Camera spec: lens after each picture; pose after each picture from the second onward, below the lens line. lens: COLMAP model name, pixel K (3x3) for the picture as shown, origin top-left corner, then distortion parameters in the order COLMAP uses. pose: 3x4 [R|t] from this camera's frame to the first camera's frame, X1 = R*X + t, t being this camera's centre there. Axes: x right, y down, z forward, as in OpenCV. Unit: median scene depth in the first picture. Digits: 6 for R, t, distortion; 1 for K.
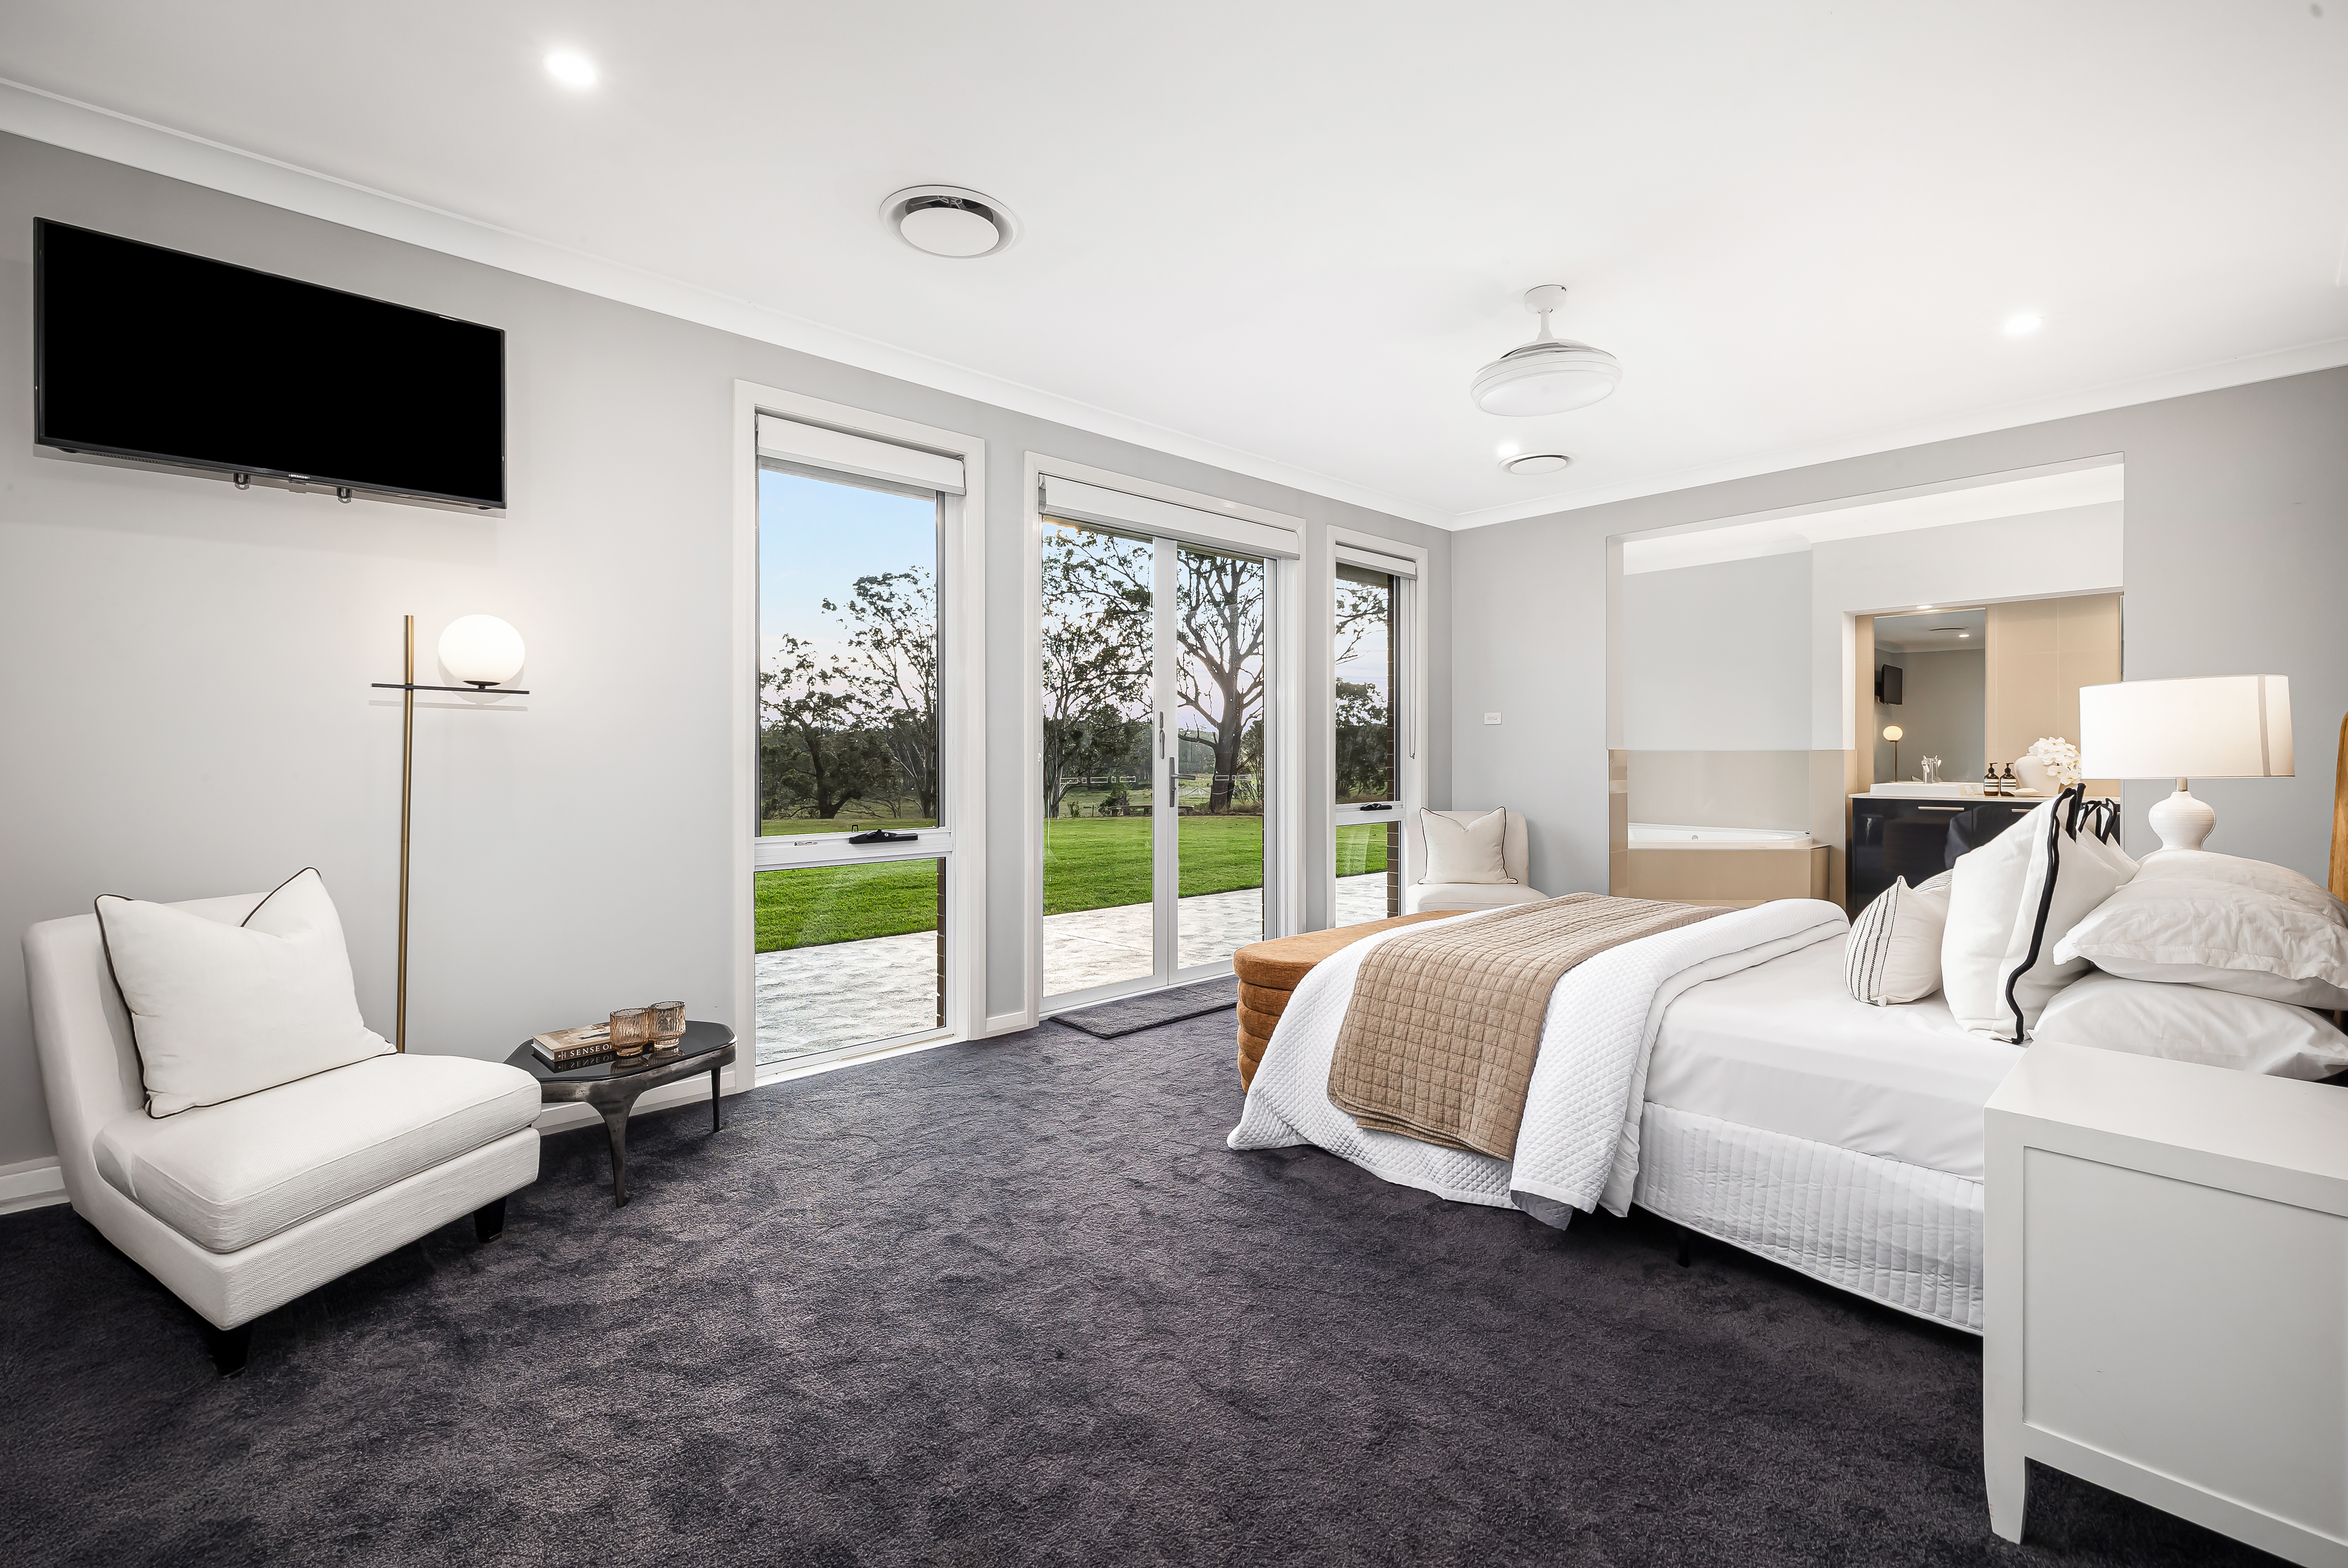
lens RADIAL K [[1006.2, 0, 1168.9], [0, 1006.2, 758.5], [0, 0, 1]] dist [-0.000848, -0.000132]
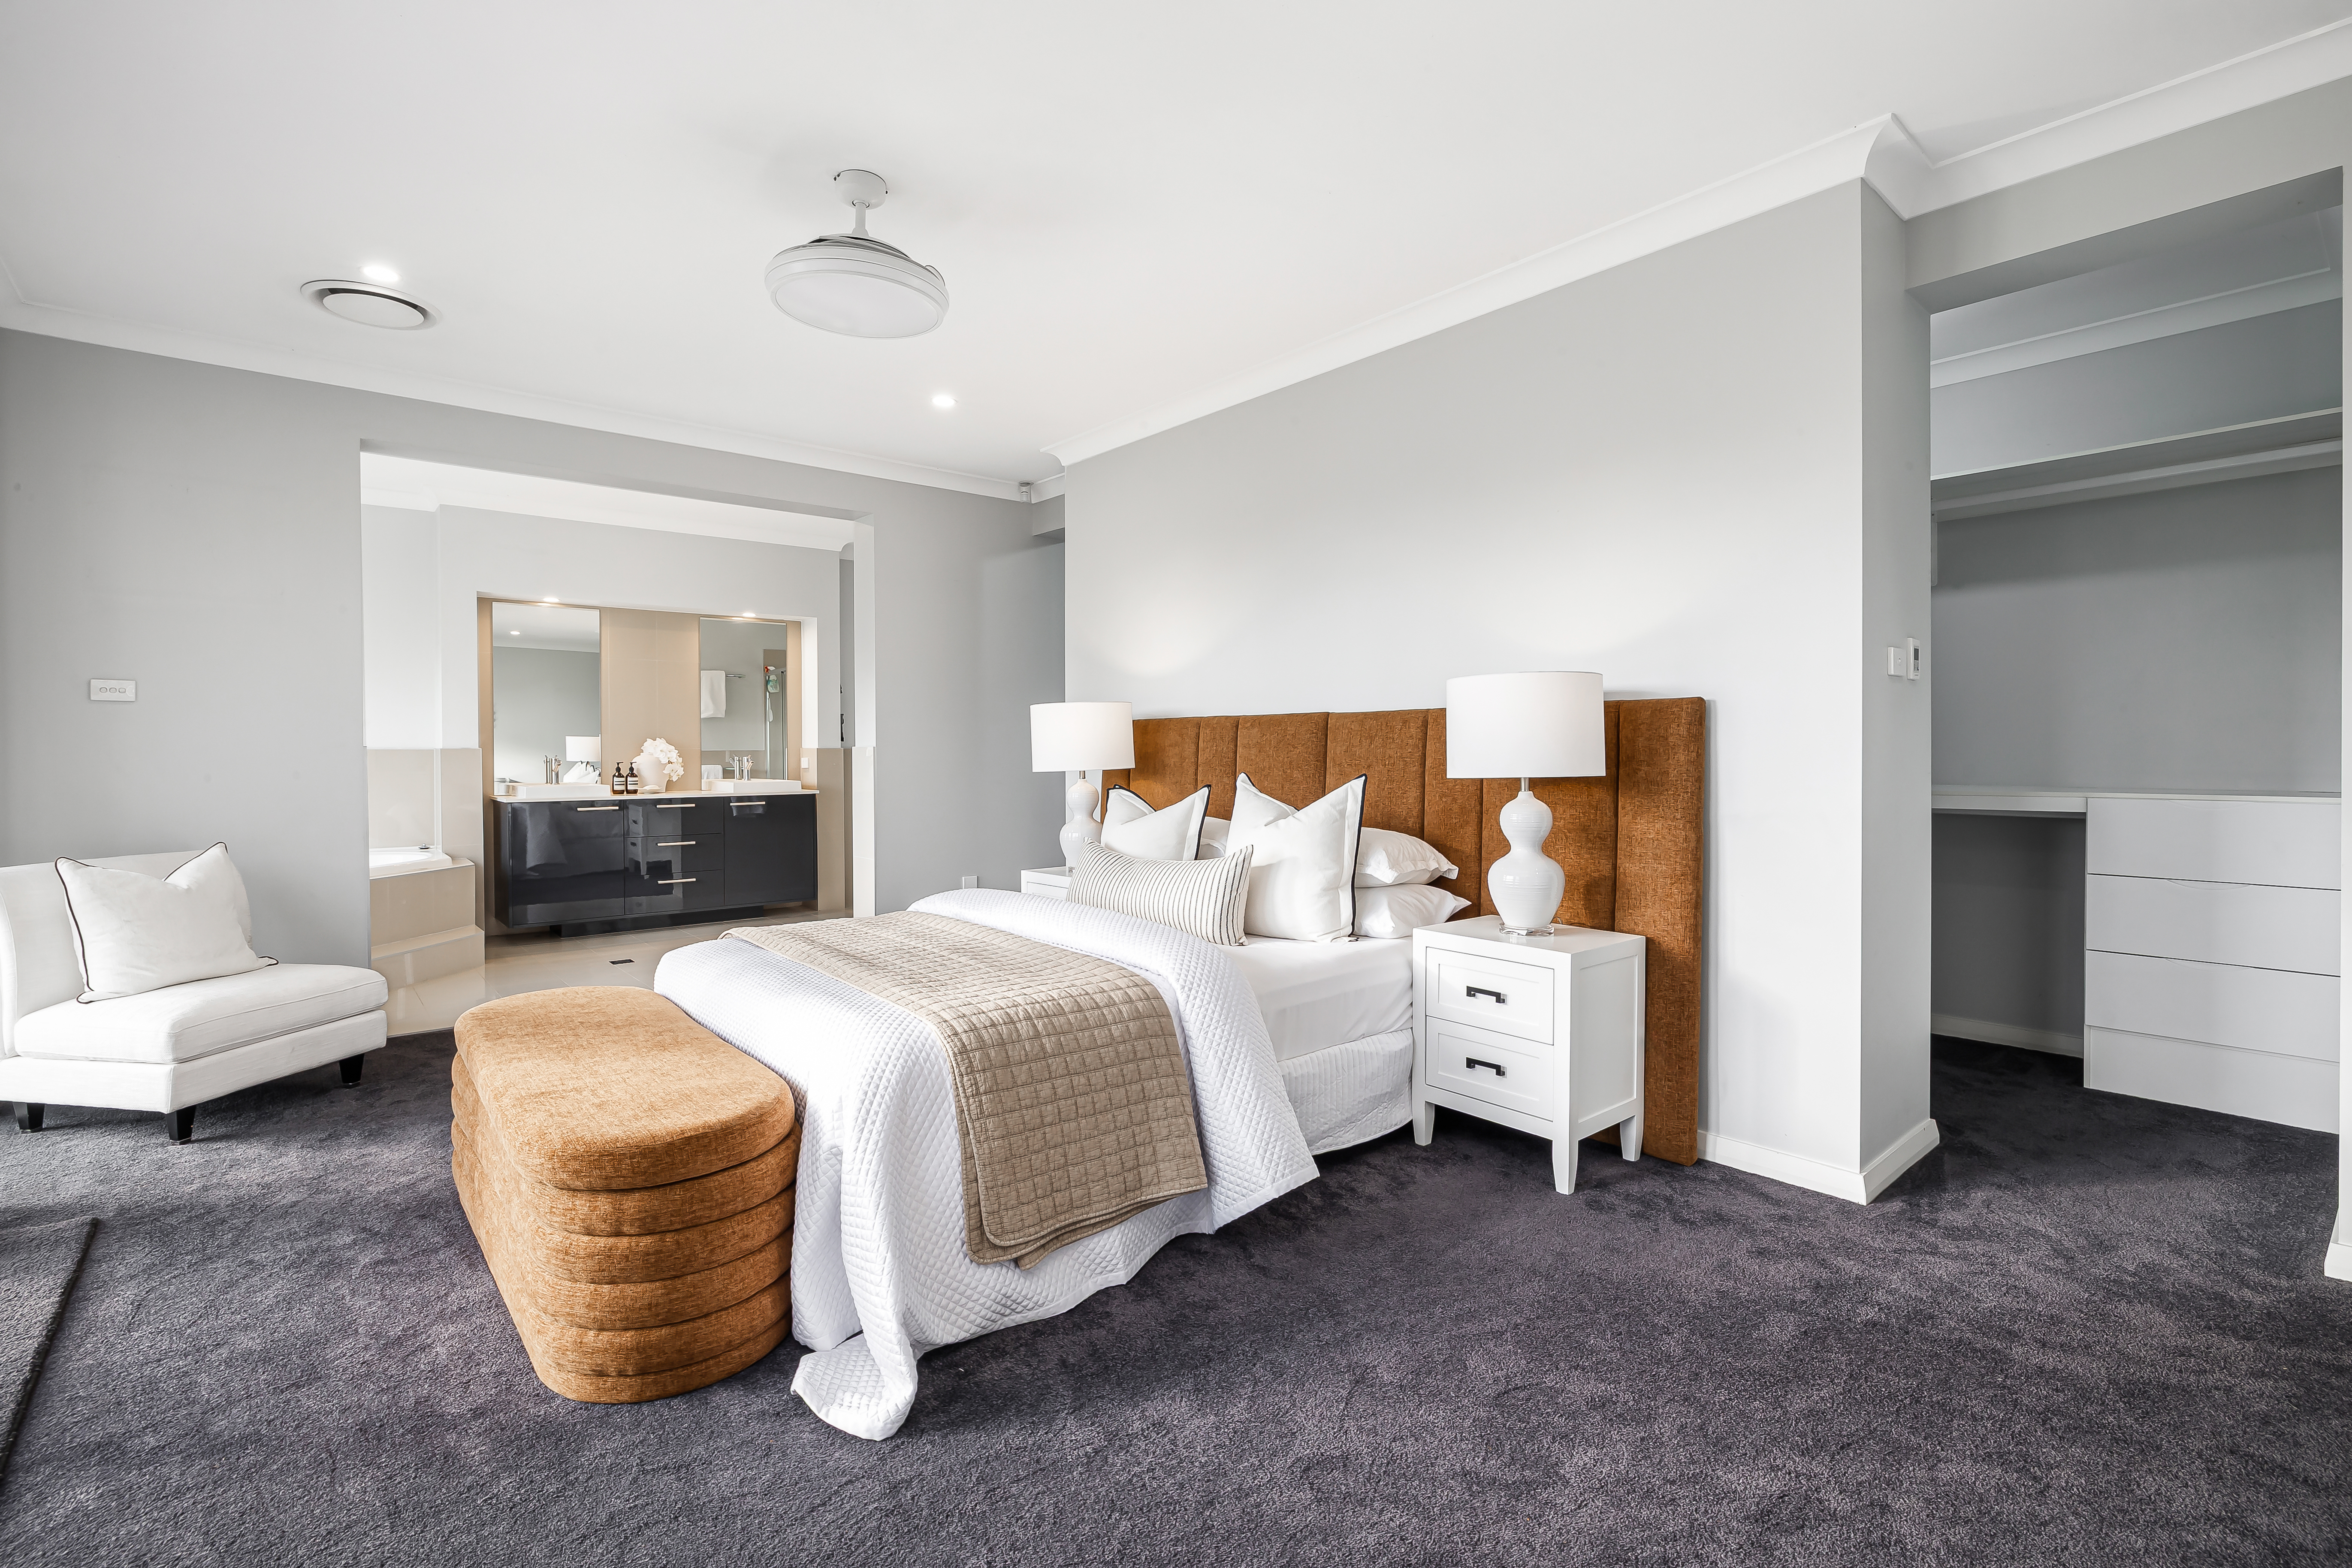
lens RADIAL K [[1079.7, 0, 1172.0], [0, 1079.7, 764.2], [0, 0, 1]] dist [-0.001266, -0.000135]
pose [[0.039468, -0.010440, 0.999166, -0.486187], [0.005203, 0.999934, 0.010242, -0.004002], [-0.999207, 0.004794, 0.039520, 0.721381]]
